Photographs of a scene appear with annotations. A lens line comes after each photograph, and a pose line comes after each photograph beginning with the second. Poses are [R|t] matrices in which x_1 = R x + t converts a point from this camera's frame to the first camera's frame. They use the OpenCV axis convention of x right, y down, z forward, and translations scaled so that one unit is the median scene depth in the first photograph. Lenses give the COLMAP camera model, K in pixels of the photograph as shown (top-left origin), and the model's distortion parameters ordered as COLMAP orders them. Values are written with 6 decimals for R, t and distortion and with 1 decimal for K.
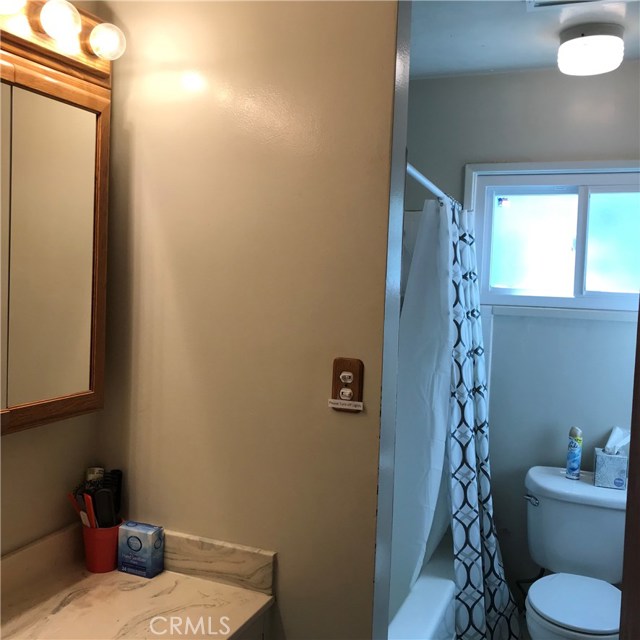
lens RADIAL K [[703.1, 0, 319.0], [0, 703.1, 312.0], [0, 0, 1]] dist [0.101342, -0.259113]
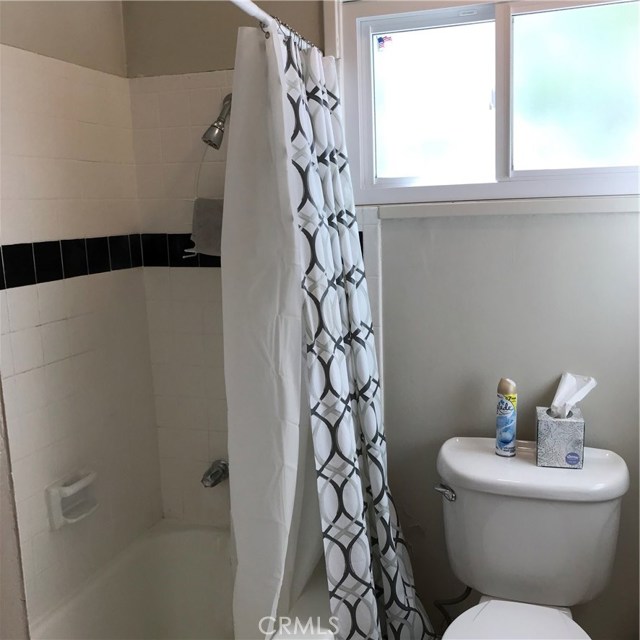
lens RADIAL K [[703.1, 0, 319.0], [0, 703.1, 312.0], [0, 0, 1]] dist [0.101342, -0.259113]
pose [[0.995814, -0.077832, 0.047918, 0.164185], [0.072732, 0.992299, 0.100267, 0.021679], [-0.055353, -0.096362, 0.993806, 0.366711]]
